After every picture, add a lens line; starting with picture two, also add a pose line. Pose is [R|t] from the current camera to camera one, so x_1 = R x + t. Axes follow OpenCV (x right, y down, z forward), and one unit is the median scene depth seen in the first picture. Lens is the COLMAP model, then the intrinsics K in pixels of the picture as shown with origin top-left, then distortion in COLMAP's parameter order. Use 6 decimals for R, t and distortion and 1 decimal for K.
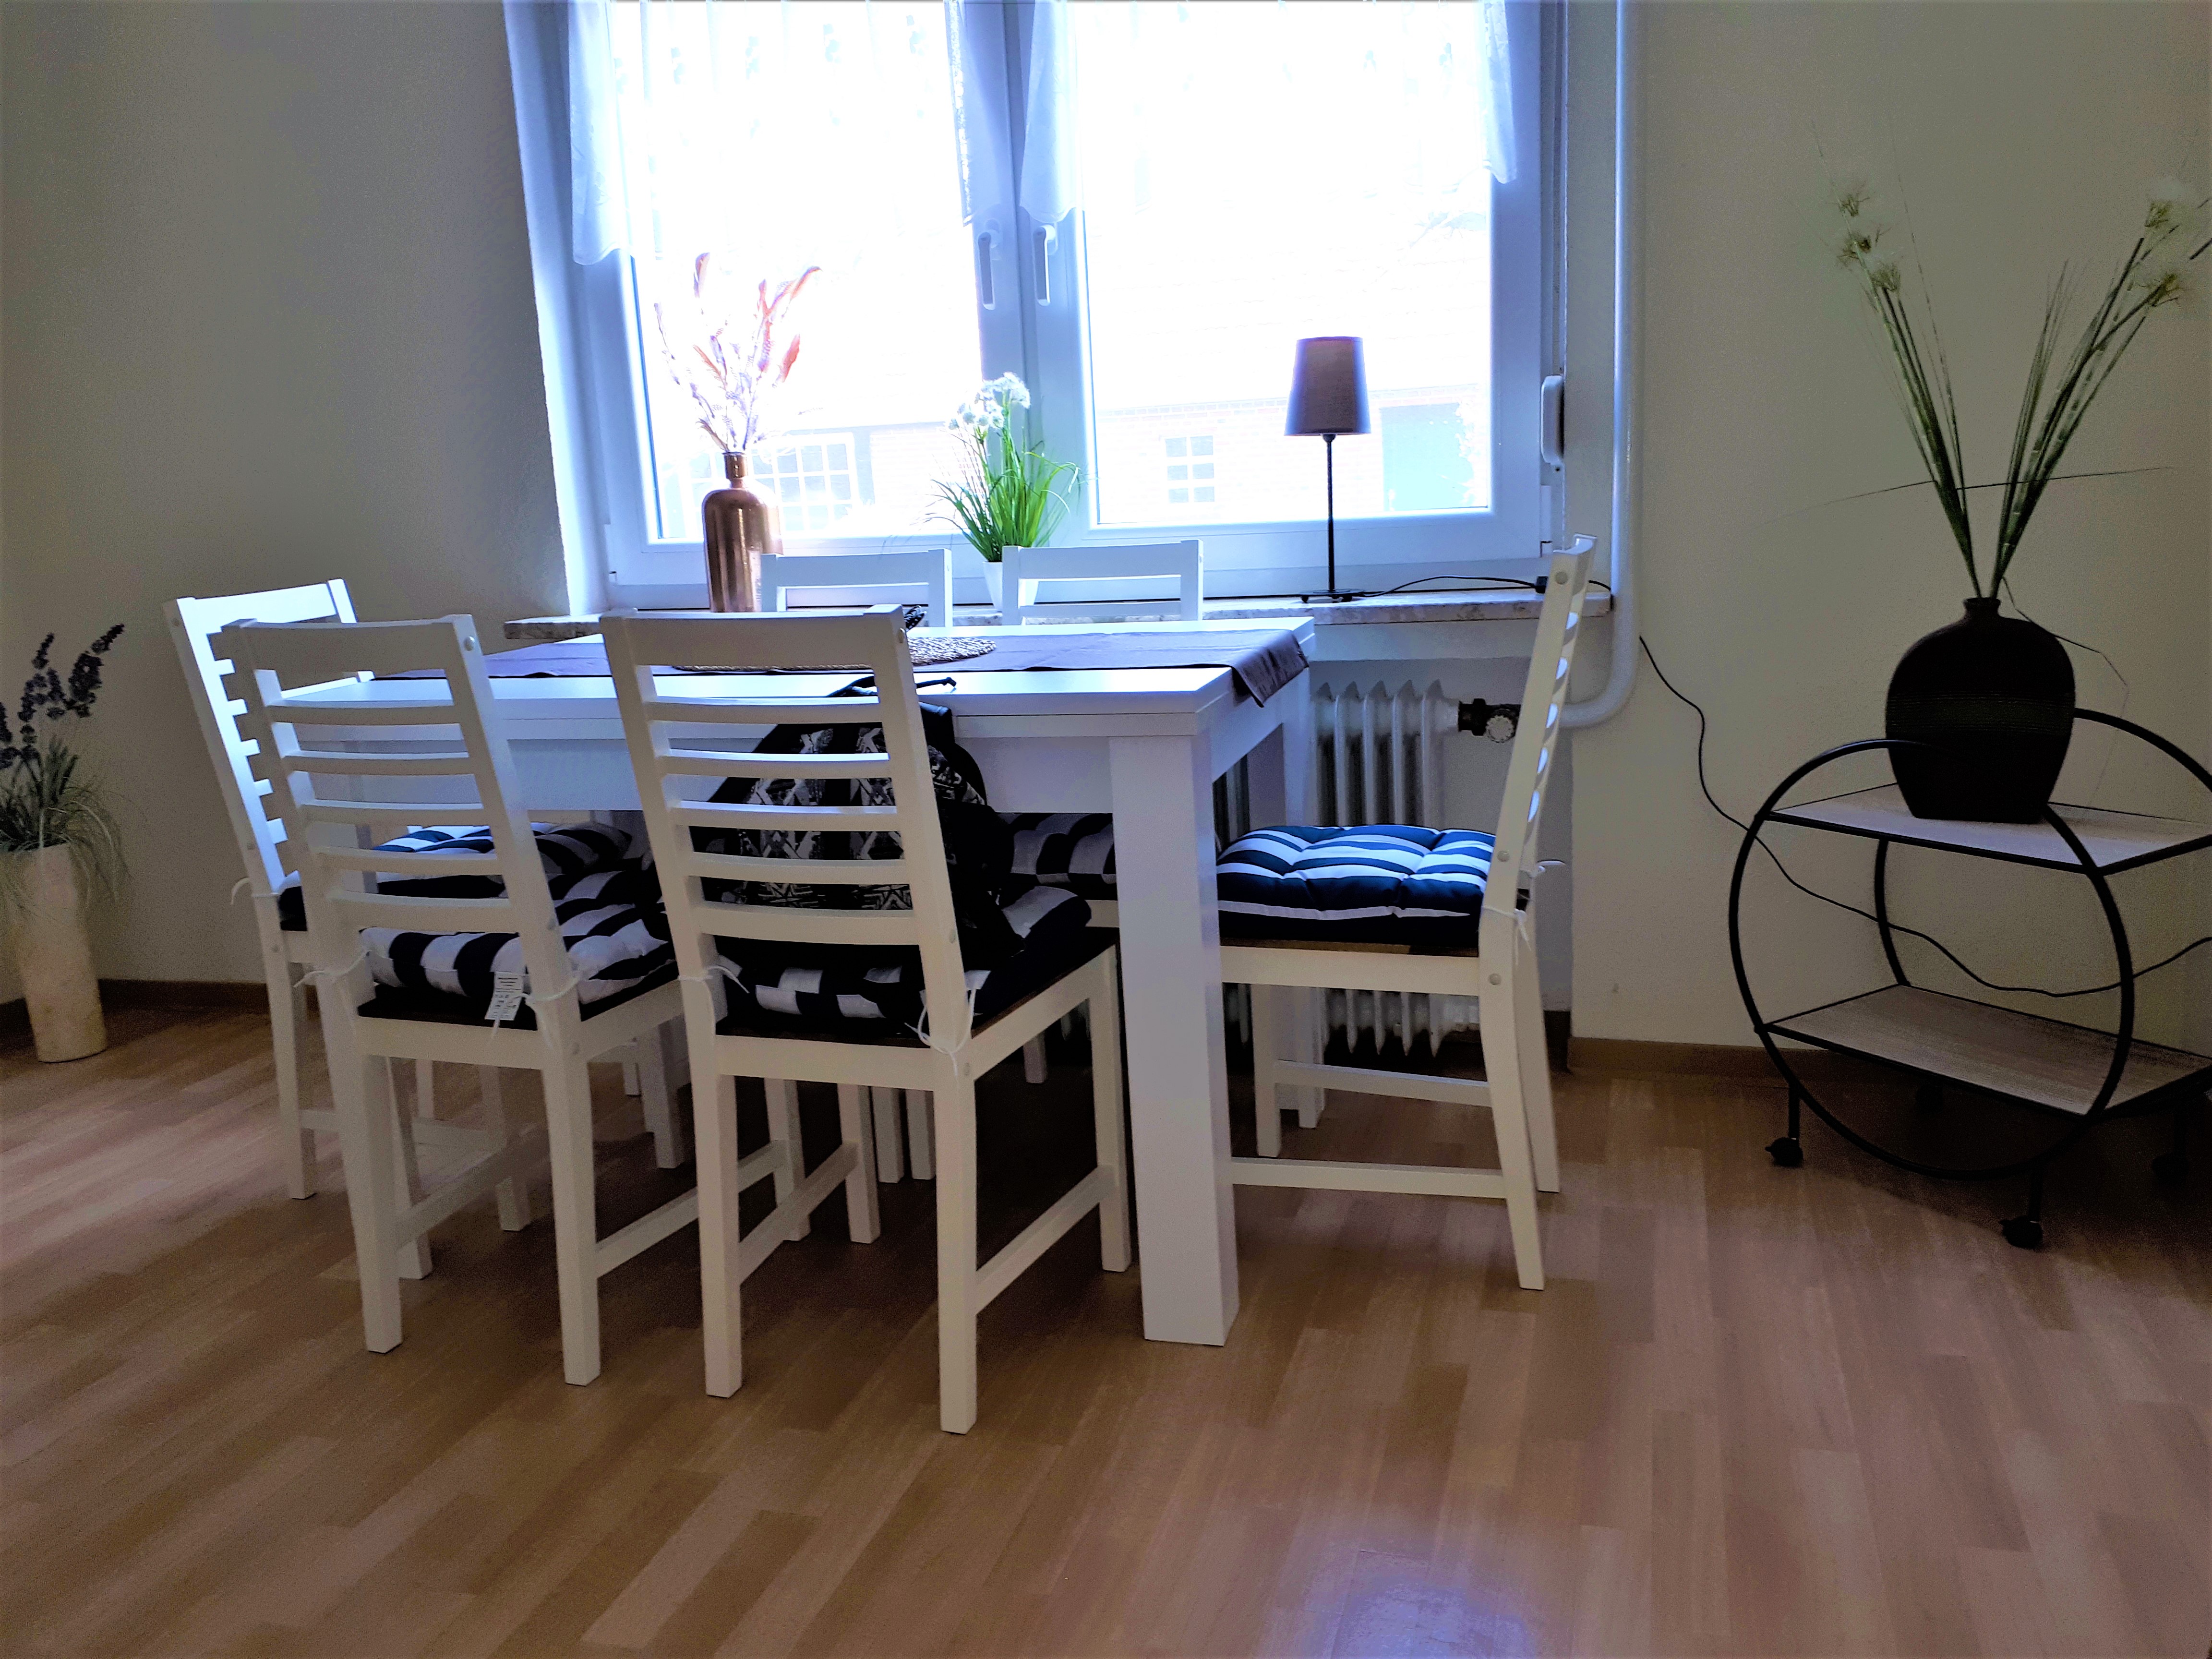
lens RADIAL K [[1882.0, 0, 1106.0], [0, 1882.0, 829.5], [0, 0, 1]] dist [-0.010753, -0.012441]
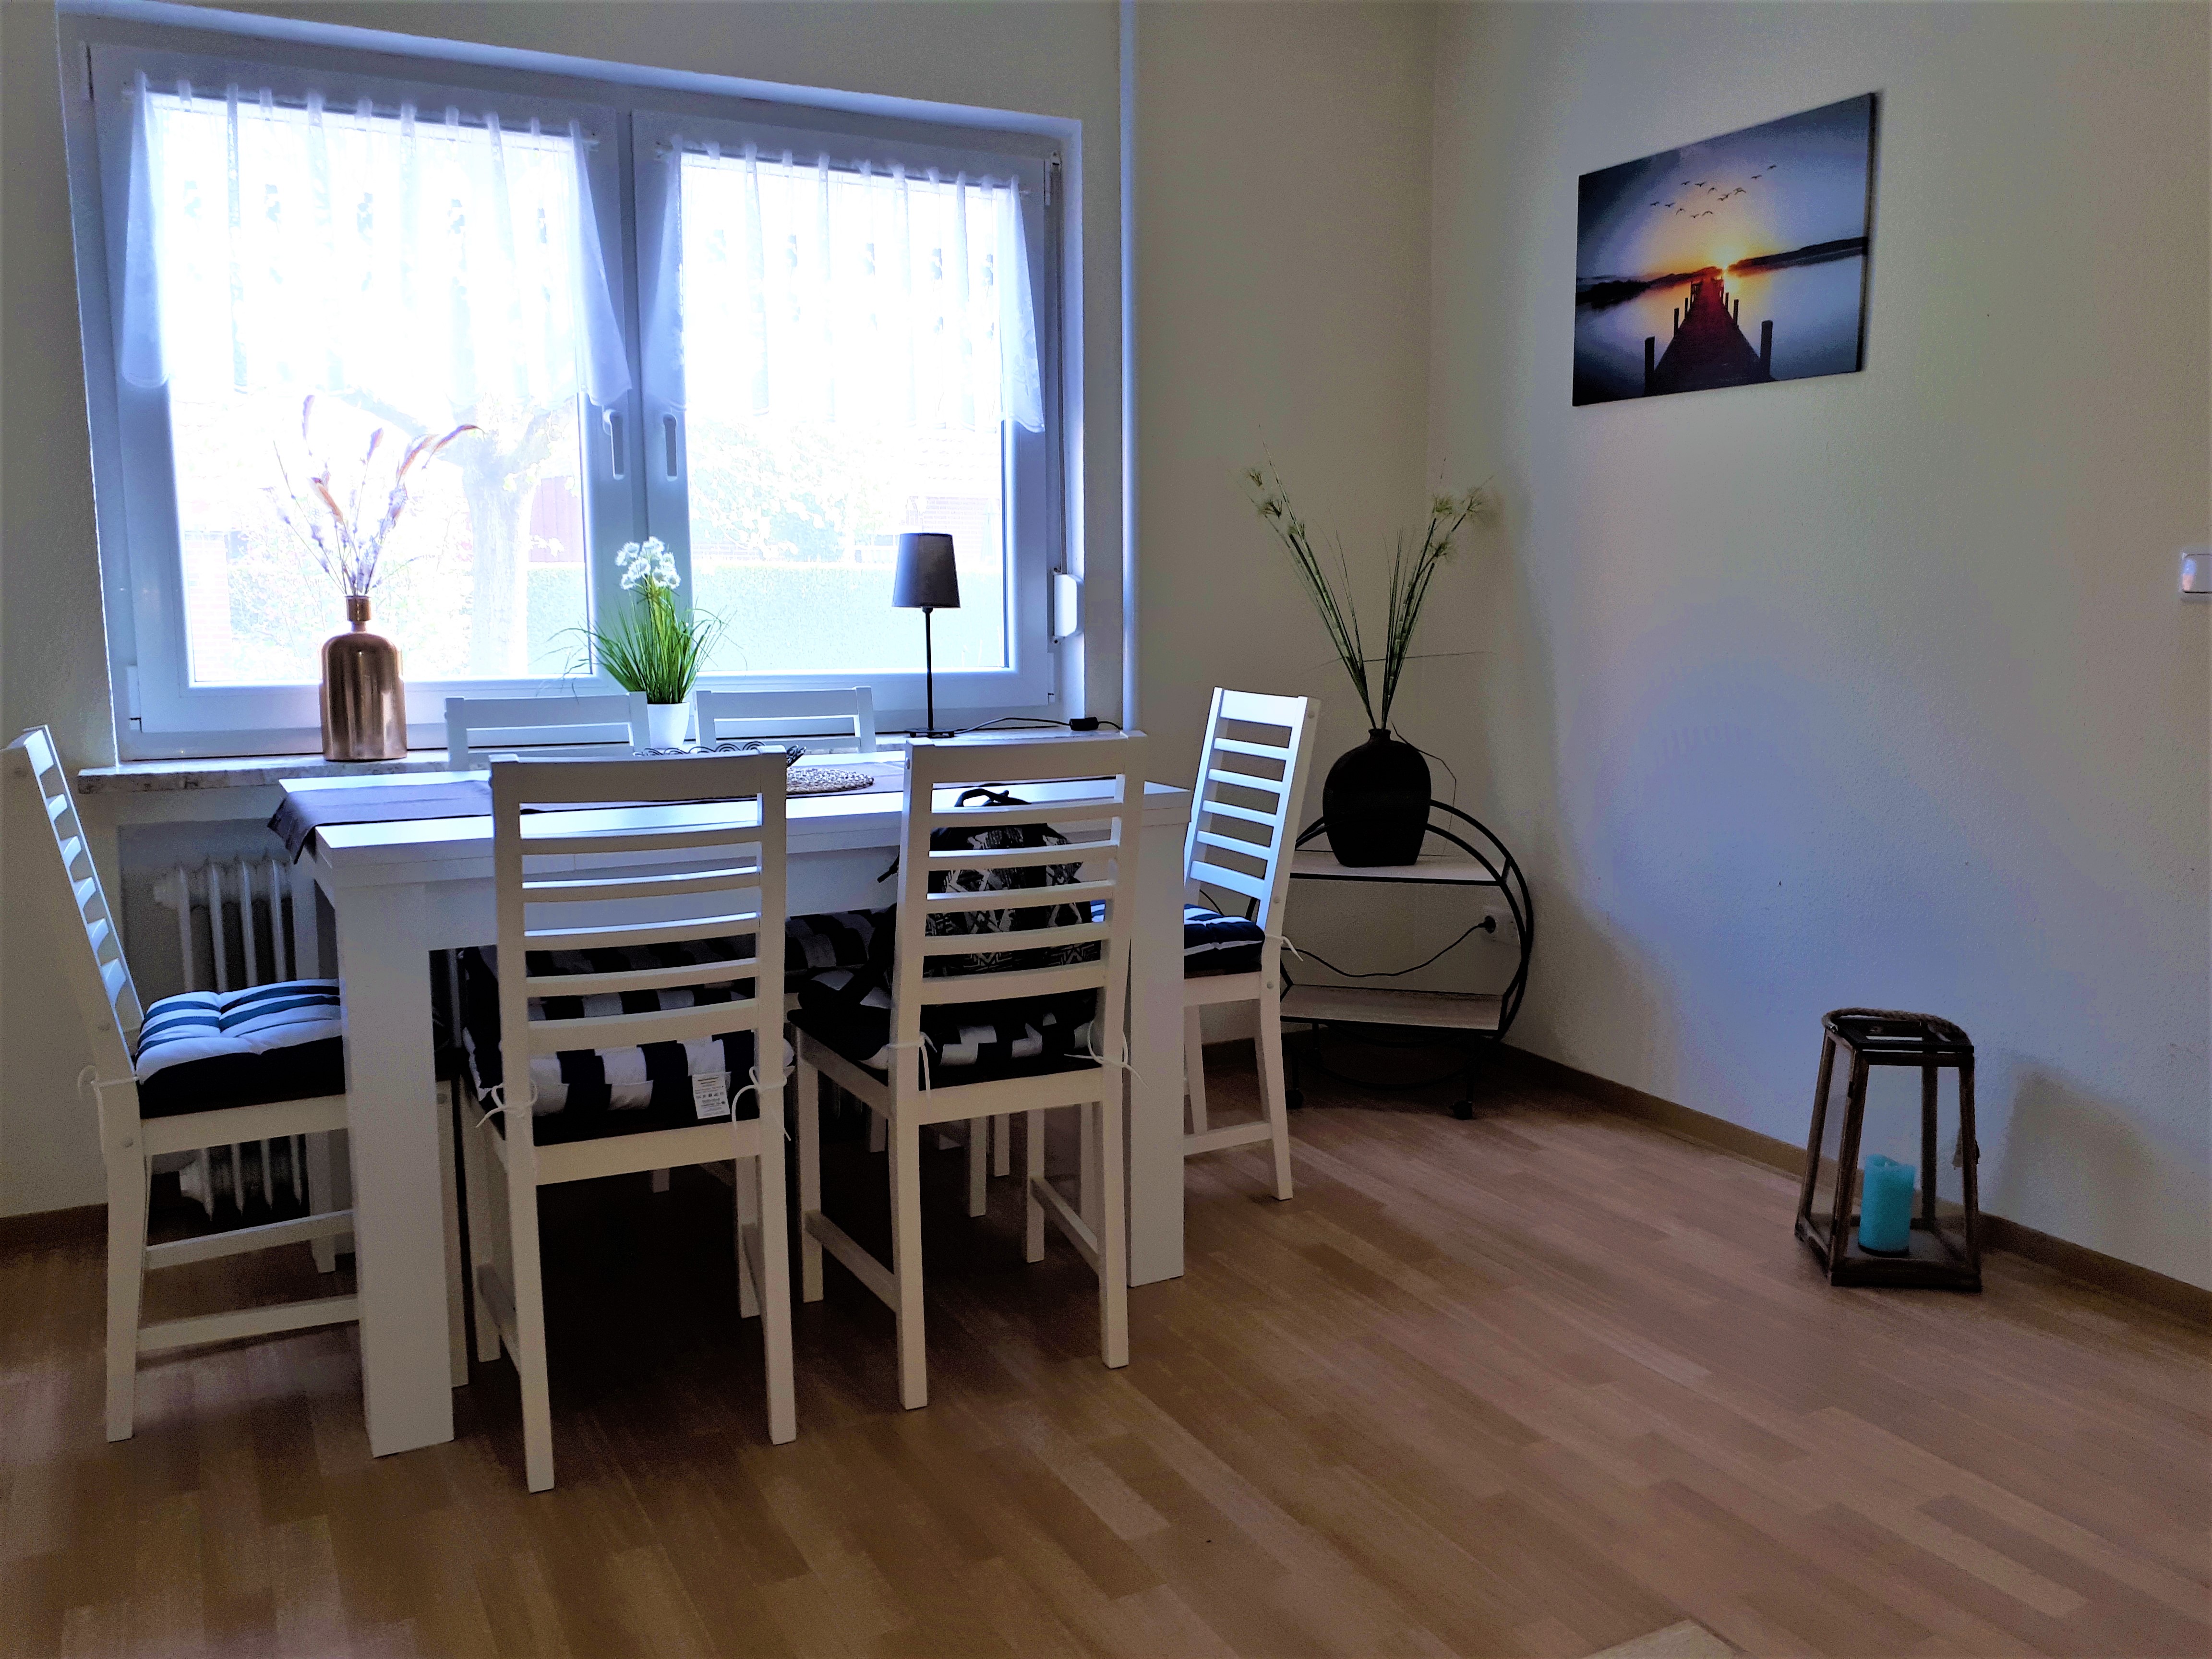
lens RADIAL K [[1882.0, 0, 1106.0], [0, 1882.0, 829.5], [0, 0, 1]] dist [-0.010753, -0.012441]
pose [[0.686820, -0.041758, 0.725627, -0.906897], [0.104544, 0.993643, -0.041771, 0.006333], [-0.719270, 0.104549, 0.686819, 0.068446]]
